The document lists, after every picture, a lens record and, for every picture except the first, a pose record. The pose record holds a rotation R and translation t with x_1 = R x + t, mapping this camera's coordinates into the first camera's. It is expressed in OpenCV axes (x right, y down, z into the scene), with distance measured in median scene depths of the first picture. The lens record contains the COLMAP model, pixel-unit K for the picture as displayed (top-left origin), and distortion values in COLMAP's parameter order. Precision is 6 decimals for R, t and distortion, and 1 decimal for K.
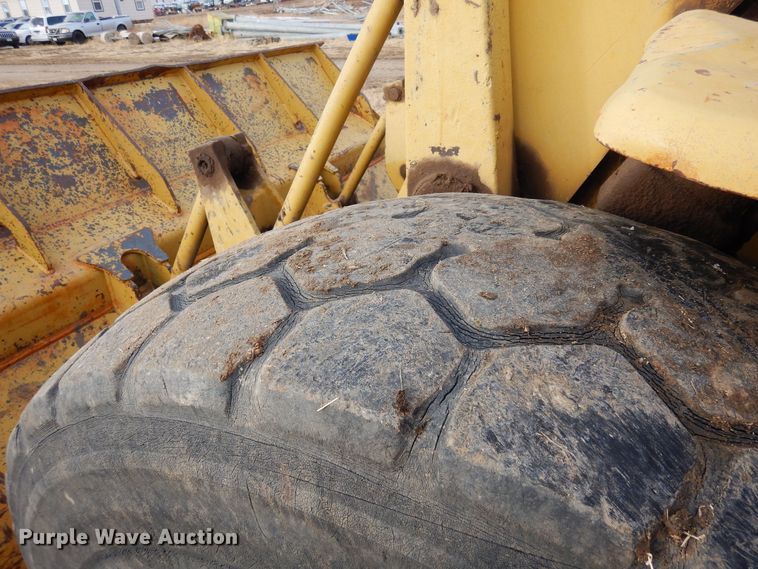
lens RADIAL K [[548.4, 0, 379.0], [0, 548.4, 284.5], [0, 0, 1]] dist [0.029295, -0.009582]
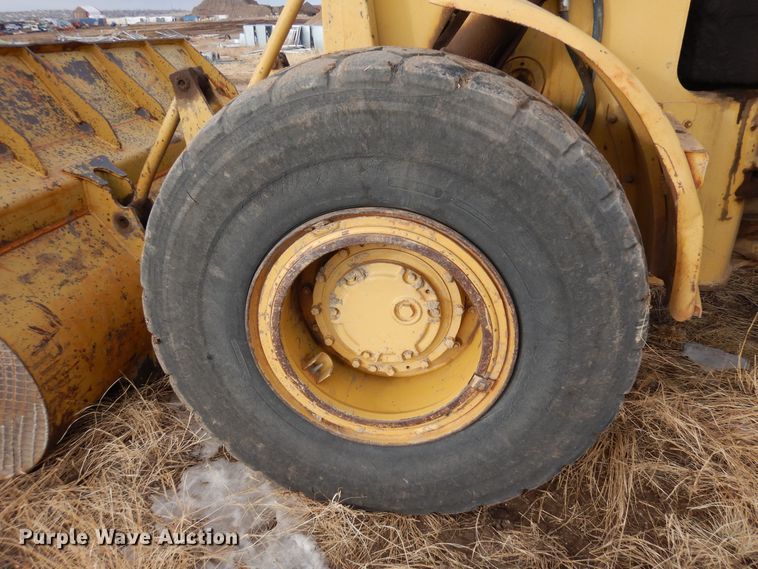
lens RADIAL K [[548.4, 0, 379.0], [0, 548.4, 284.5], [0, 0, 1]] dist [0.029295, -0.009582]
pose [[0.945005, -0.113388, 0.306773, -0.265131], [0.129687, 0.990999, -0.033210, 0.362876], [-0.300246, 0.071168, 0.951203, -0.461132]]
